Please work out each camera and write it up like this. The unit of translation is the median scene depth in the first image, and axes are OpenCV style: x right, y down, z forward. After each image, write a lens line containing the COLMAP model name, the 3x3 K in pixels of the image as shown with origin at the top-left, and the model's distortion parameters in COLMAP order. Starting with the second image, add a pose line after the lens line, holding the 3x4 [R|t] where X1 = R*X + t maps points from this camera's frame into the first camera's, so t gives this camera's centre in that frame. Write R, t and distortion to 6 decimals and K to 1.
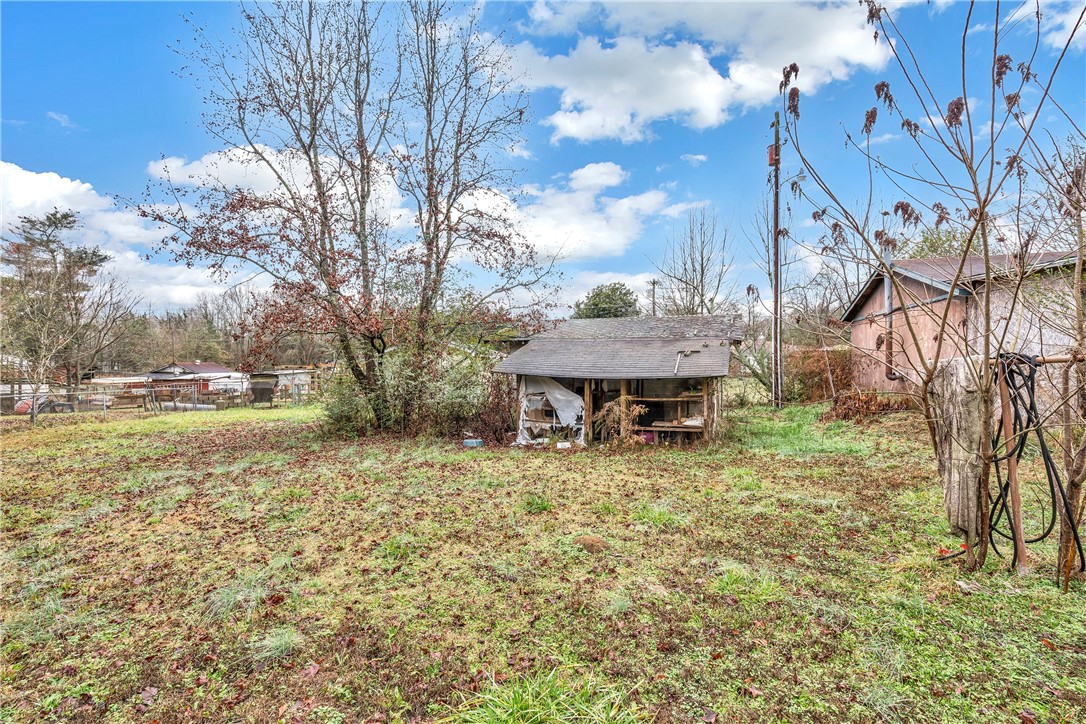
lens RADIAL K [[486.0, 0, 541.9], [0, 486.0, 363.1], [0, 0, 1]] dist [-0.000503, 0.000177]
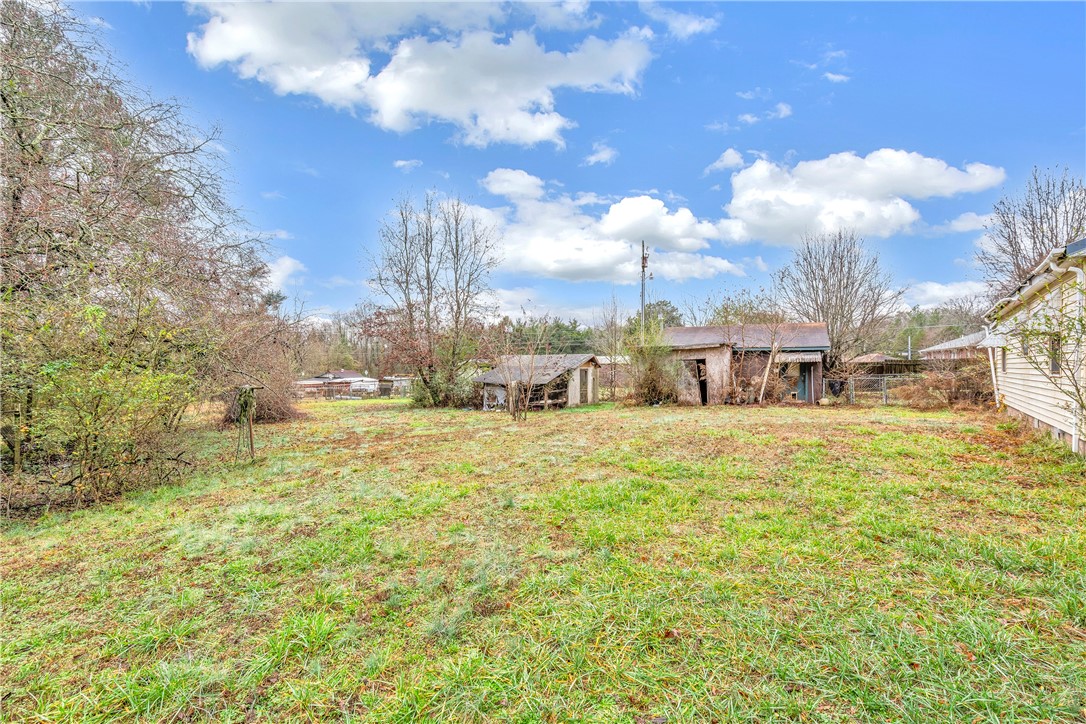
lens RADIAL K [[486.0, 0, 543.4], [0, 486.0, 362.4], [0, 0, 1]] dist [-0.000503, 0.000177]
pose [[0.980488, -0.000444, -0.196578, 0.405120], [-0.001686, 0.999942, -0.010669, -0.027610], [0.196571, 0.010792, 0.980430, -0.746162]]
